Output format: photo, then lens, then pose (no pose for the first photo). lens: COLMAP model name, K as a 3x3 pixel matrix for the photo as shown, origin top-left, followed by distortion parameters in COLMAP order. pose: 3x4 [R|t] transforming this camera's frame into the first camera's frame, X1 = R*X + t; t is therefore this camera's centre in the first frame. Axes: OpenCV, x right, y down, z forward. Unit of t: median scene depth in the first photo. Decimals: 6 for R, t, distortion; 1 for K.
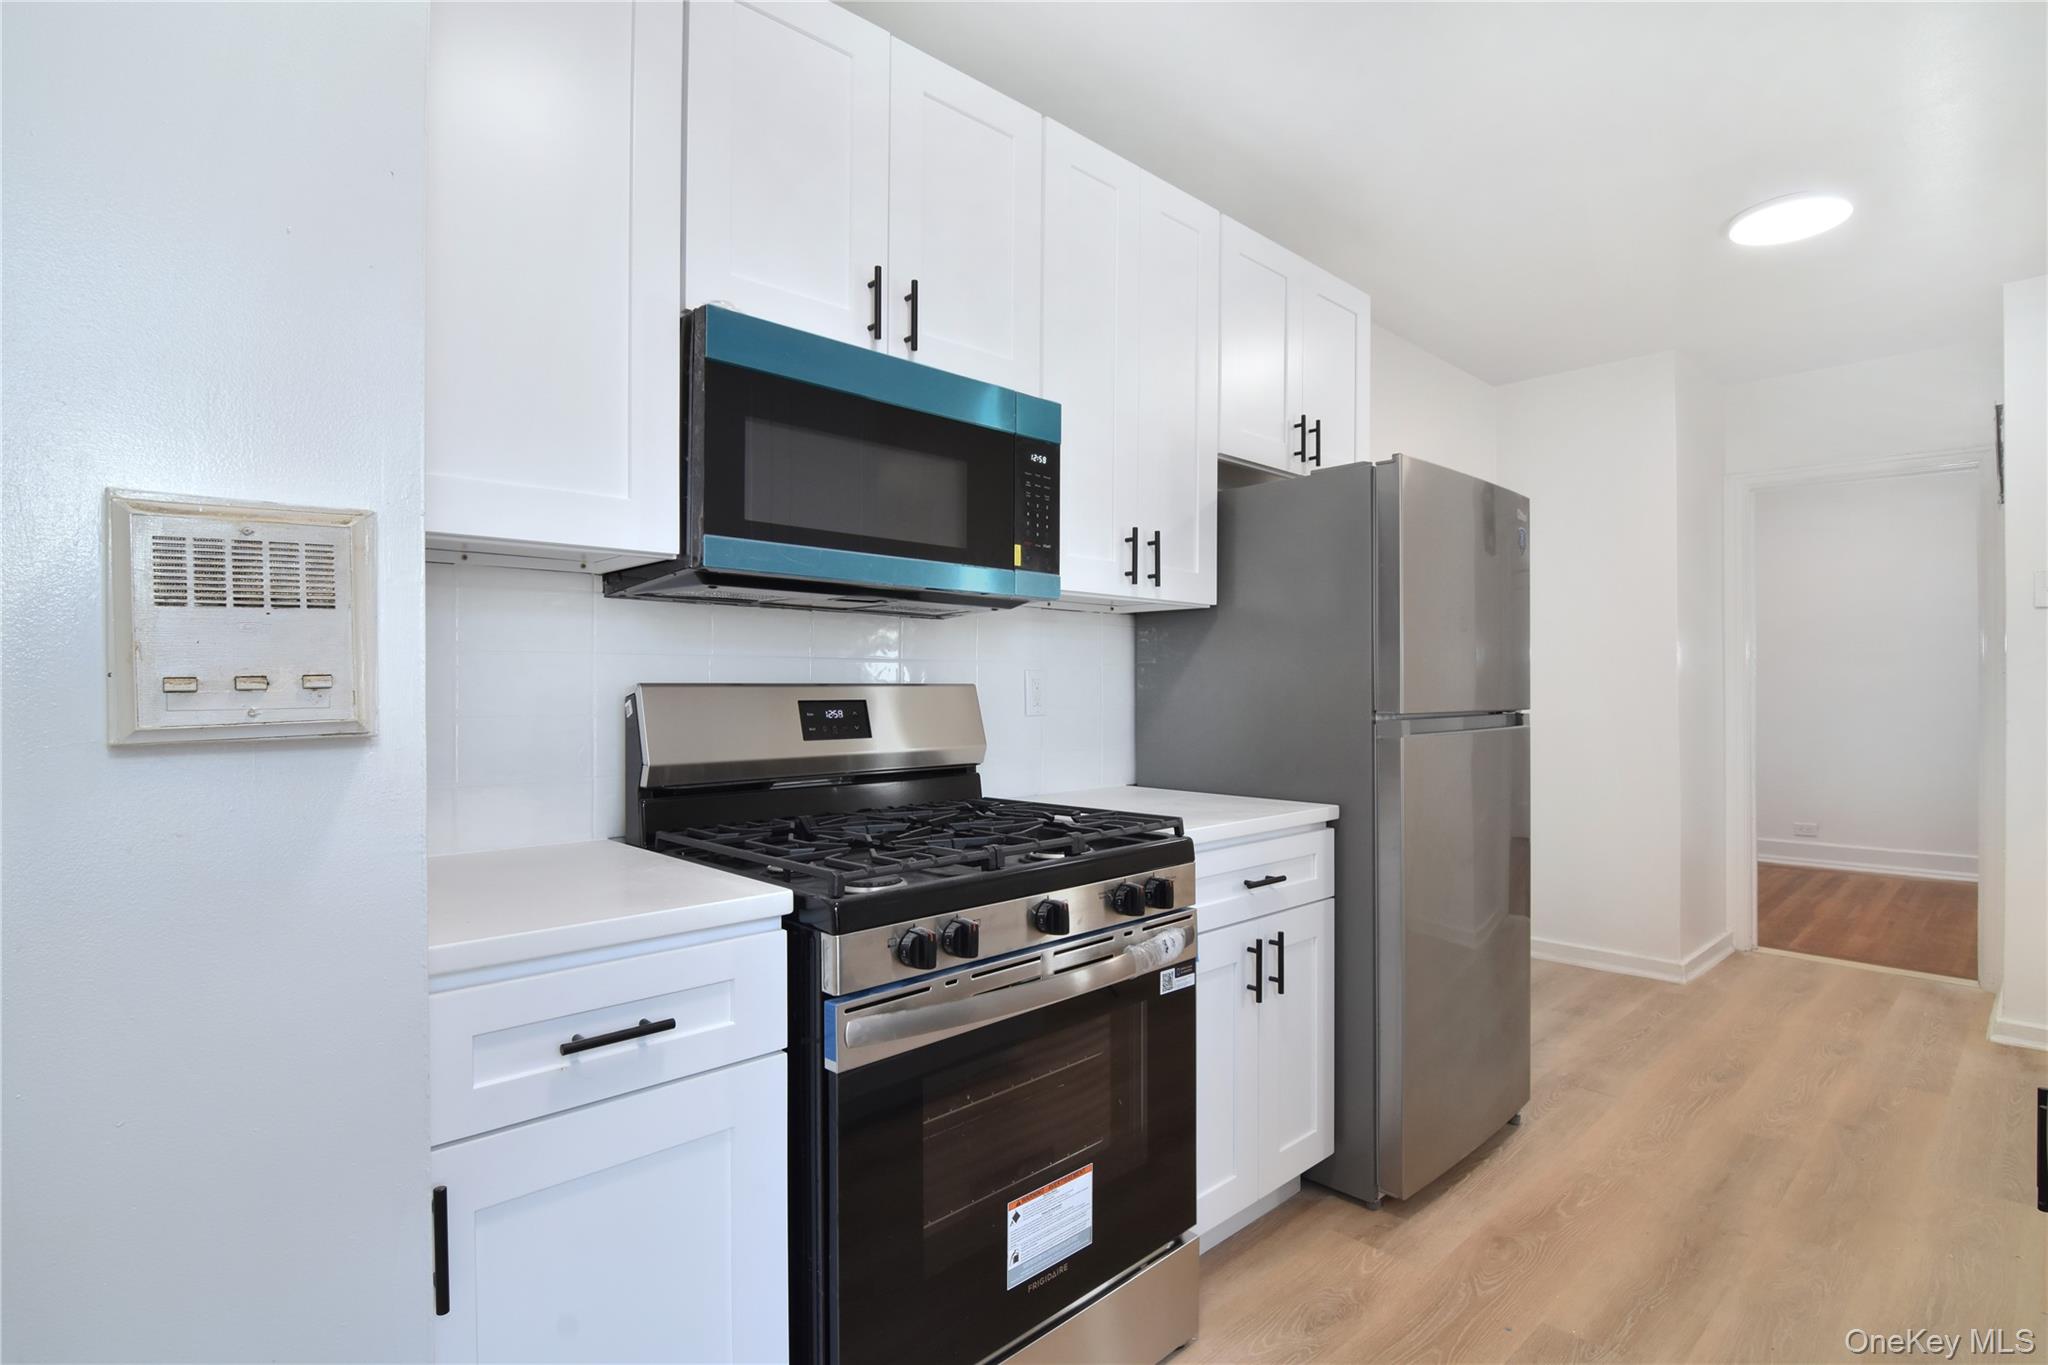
lens RADIAL K [[1002.6, 0, 1023.2], [0, 1002.6, 700.7], [0, 0, 1]] dist [-0.002020, -0.014624]
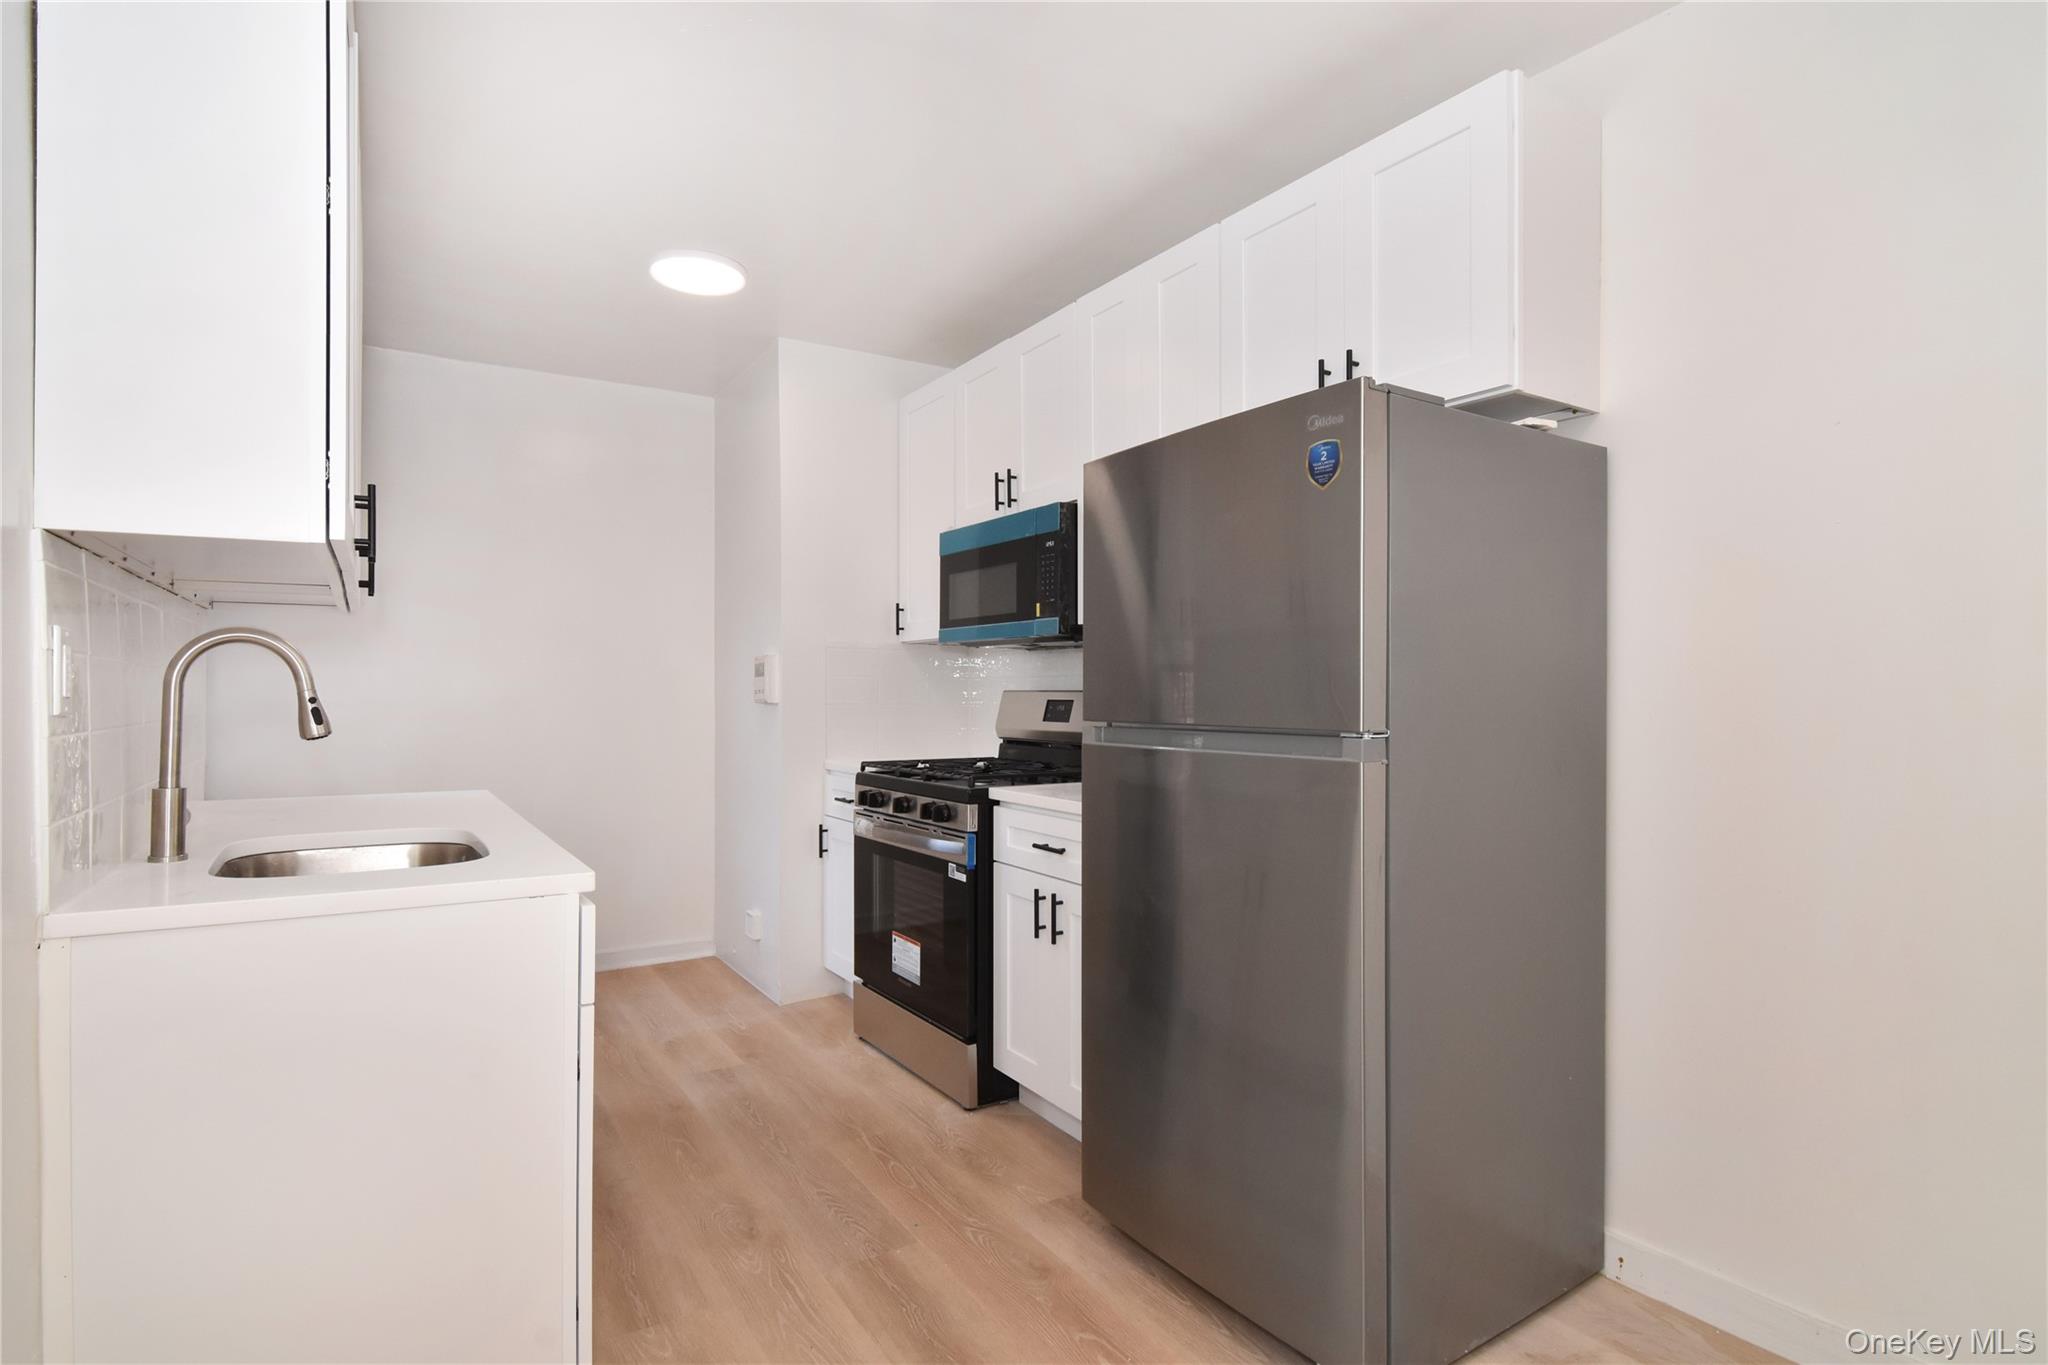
lens RADIAL K [[1002.6, 0, 1023.2], [0, 1002.6, 700.7], [0, 0, 1]] dist [-0.002020, -0.014624]
pose [[-0.182294, 0.010868, -0.983184, 1.595217], [-0.009180, 0.999877, 0.012754, -0.020948], [0.983201, 0.011350, -0.182172, 1.290363]]
